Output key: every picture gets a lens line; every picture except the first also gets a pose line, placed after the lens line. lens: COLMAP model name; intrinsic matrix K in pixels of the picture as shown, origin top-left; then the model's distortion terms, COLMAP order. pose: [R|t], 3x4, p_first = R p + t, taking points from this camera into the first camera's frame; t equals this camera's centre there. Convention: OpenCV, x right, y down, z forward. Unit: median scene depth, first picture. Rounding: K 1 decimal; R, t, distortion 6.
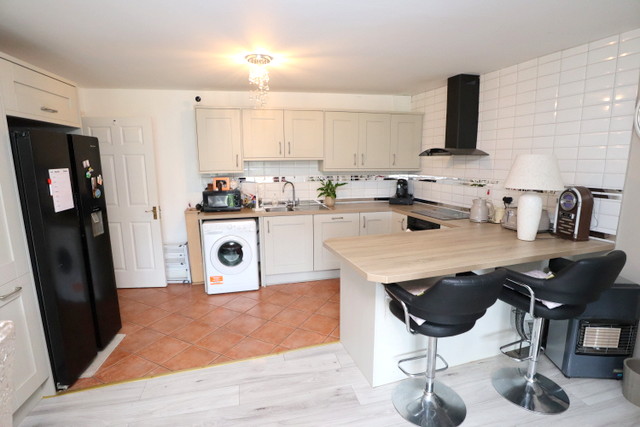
lens RADIAL K [[321.4, 0, 320.9], [0, 321.4, 216.9], [0, 0, 1]] dist [-0.038580, 0.006648]
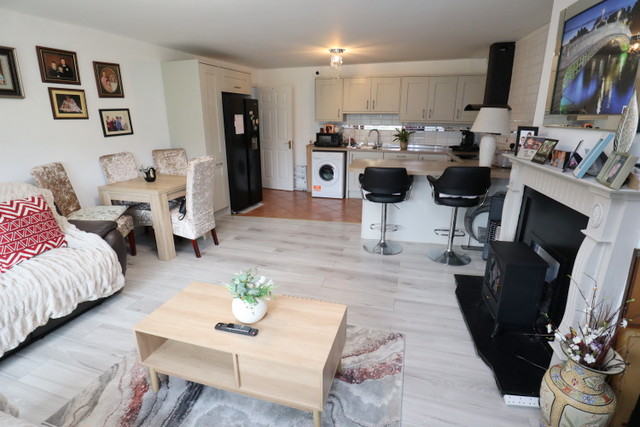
lens RADIAL K [[321.4, 0, 319.7], [0, 321.4, 213.2], [0, 0, 1]] dist [-0.038580, 0.006648]
pose [[0.865664, 0.152200, -0.476928, 0.495114], [-0.096099, 0.985468, 0.140060, 0.094865], [0.491315, -0.075413, 0.867711, -0.430935]]
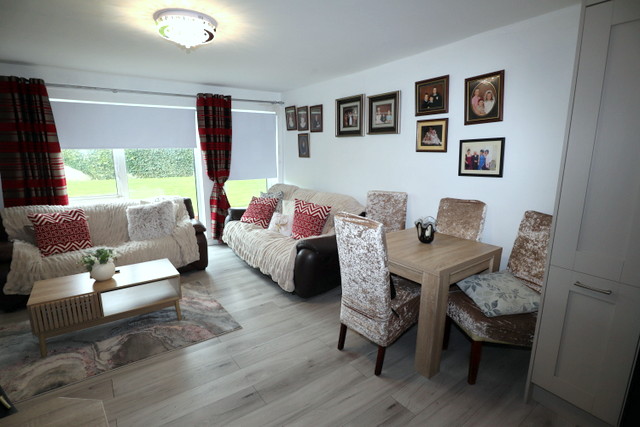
lens RADIAL K [[321.4, 0, 318.3], [0, 321.4, 211.6], [0, 0, 1]] dist [-0.038580, 0.006648]
pose [[-0.924645, 0.089145, -0.370249, 0.041155], [-0.050957, 0.934514, 0.352260, -0.094798], [0.377405, 0.344583, -0.859551, 0.597885]]
